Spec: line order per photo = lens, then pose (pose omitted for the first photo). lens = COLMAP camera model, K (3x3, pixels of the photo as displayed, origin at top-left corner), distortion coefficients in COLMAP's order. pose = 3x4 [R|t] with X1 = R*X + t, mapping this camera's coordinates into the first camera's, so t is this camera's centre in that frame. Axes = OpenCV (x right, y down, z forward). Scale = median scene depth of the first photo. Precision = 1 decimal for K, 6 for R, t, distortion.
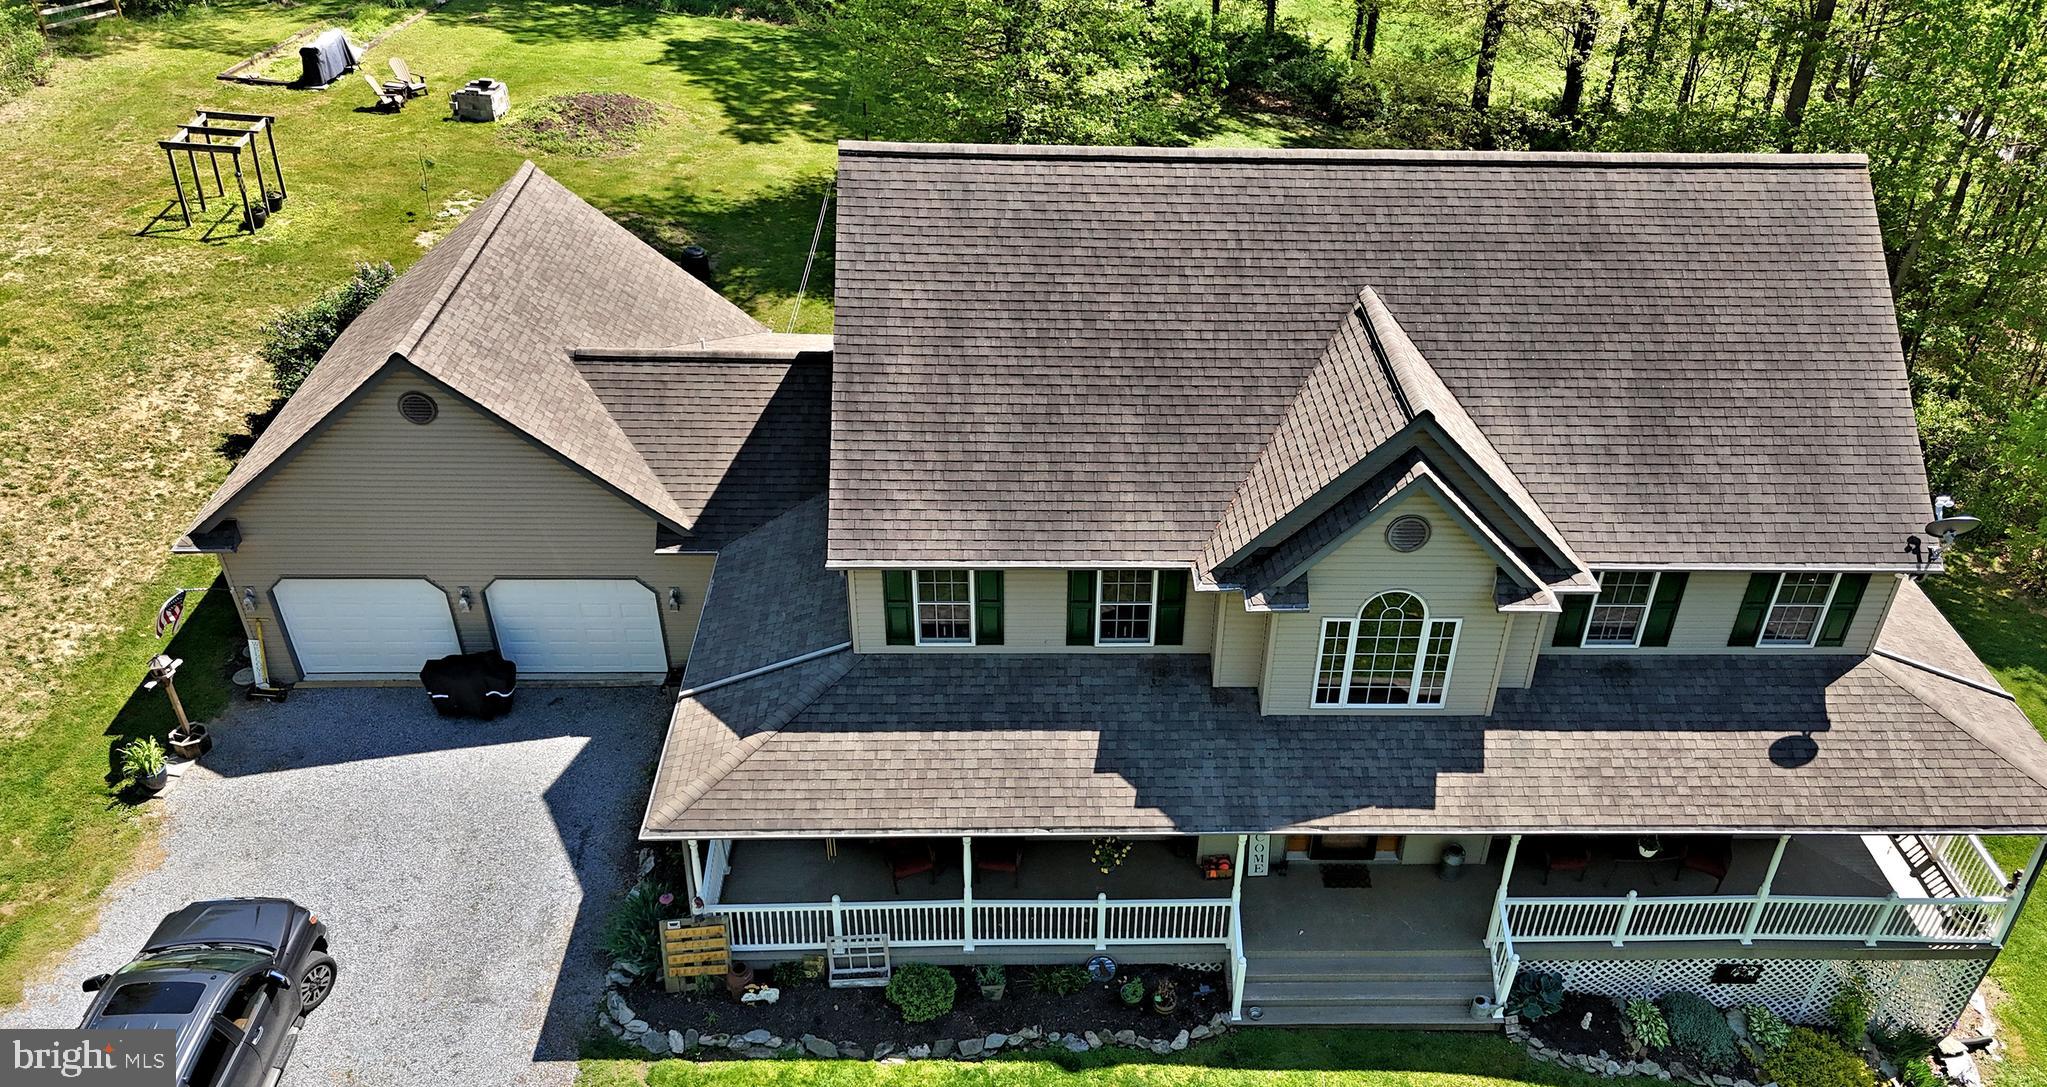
lens RADIAL K [[1563.9, 0, 1110.0], [0, 1563.9, 595.9], [0, 0, 1]] dist [0.029233, 0.004579]
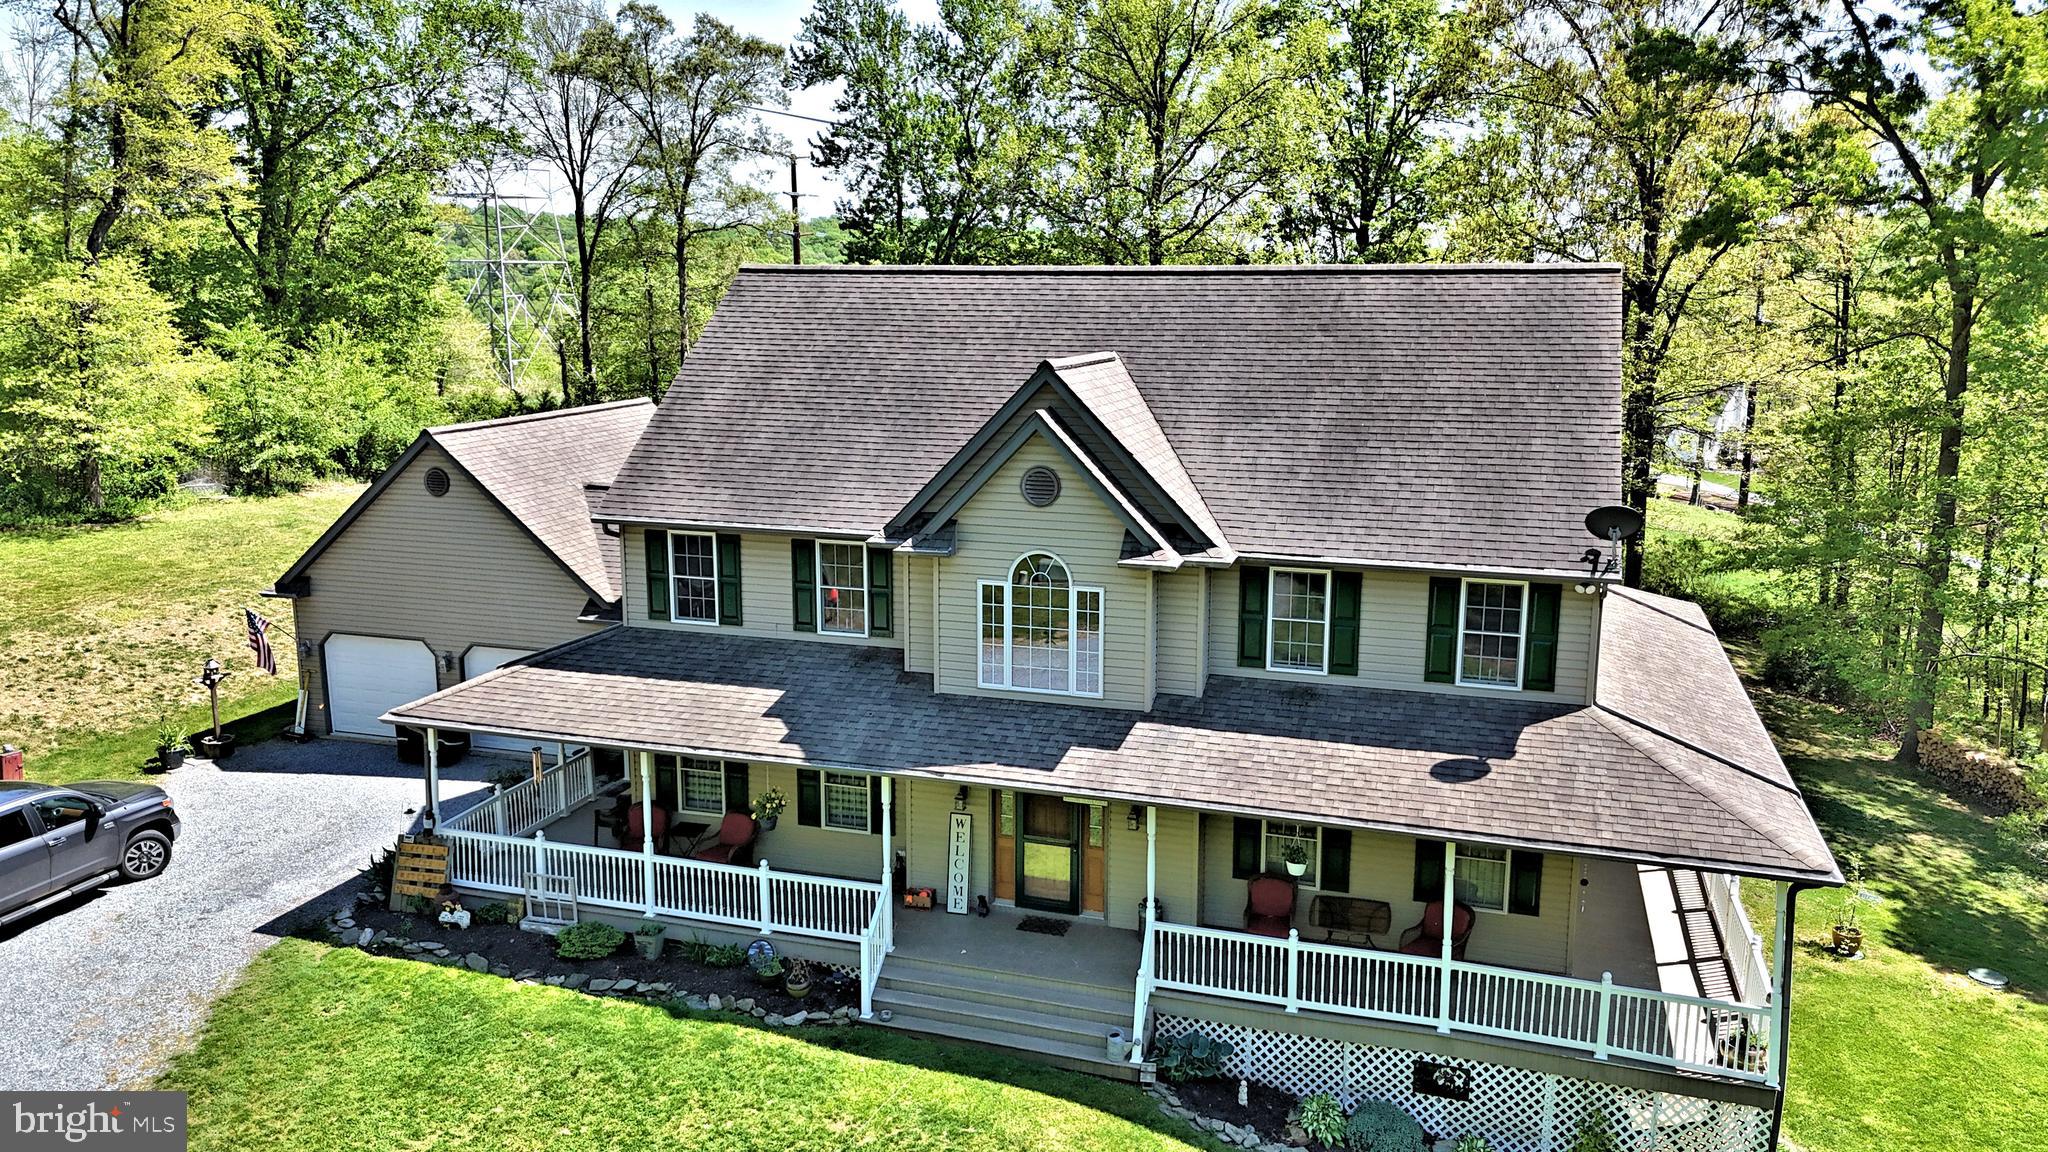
lens RADIAL K [[1553.4, 0, 1030.3], [0, 1553.4, 543.0], [0, 0, 1]] dist [0.068714, -0.063779]
pose [[0.935407, 0.037510, -0.351578, 0.514776], [-0.187563, 0.895557, -0.403481, 0.390739], [0.299723, 0.443362, 0.844746, 0.110220]]
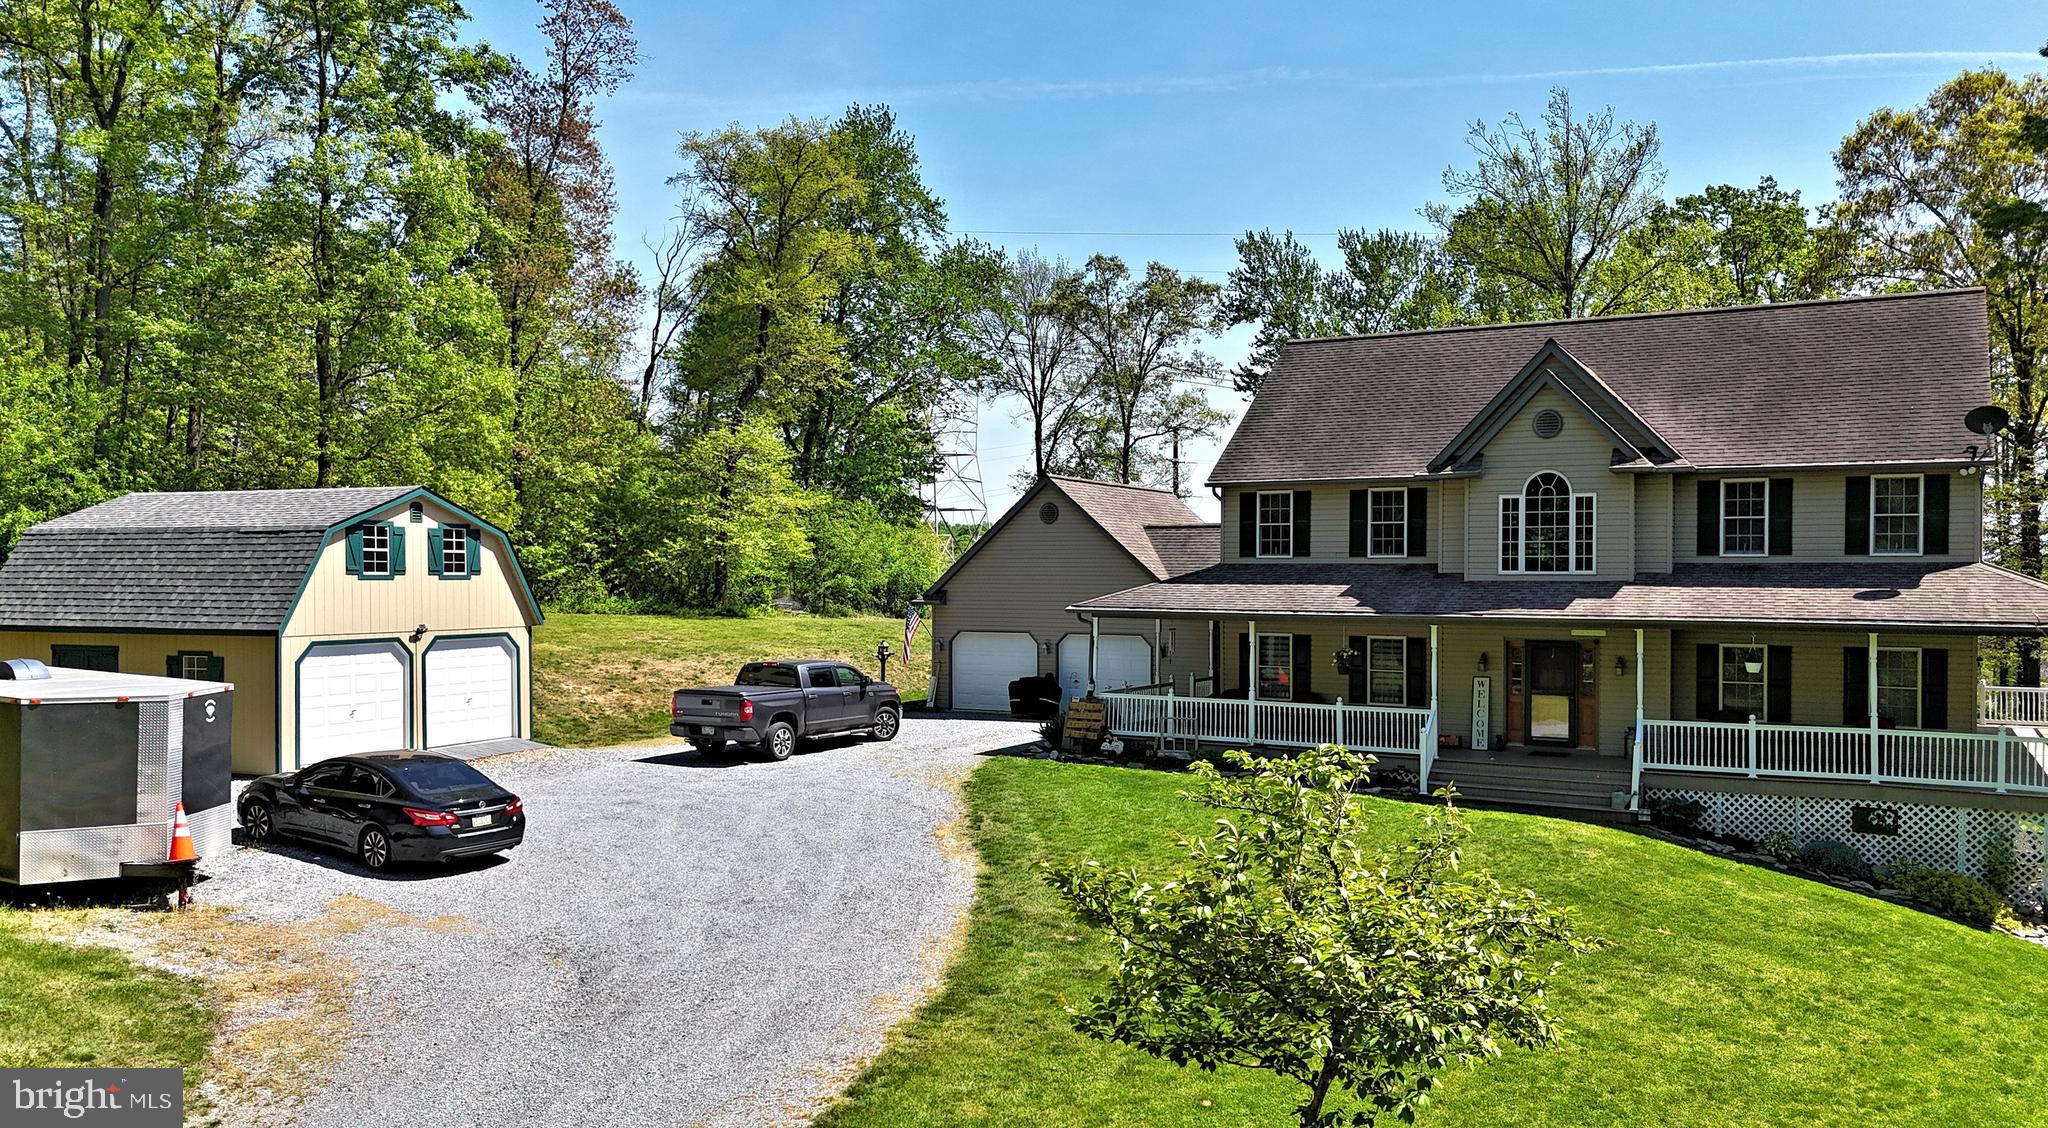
lens RADIAL K [[1575.2, 0, 1051.8], [0, 1575.2, 550.9], [0, 0, 1]] dist [0.018027, -0.004394]
pose [[0.849123, -0.028964, -0.527401, 0.542383], [-0.297145, 0.799314, -0.522305, 0.928005], [0.436687, 0.600215, 0.670109, -0.154180]]
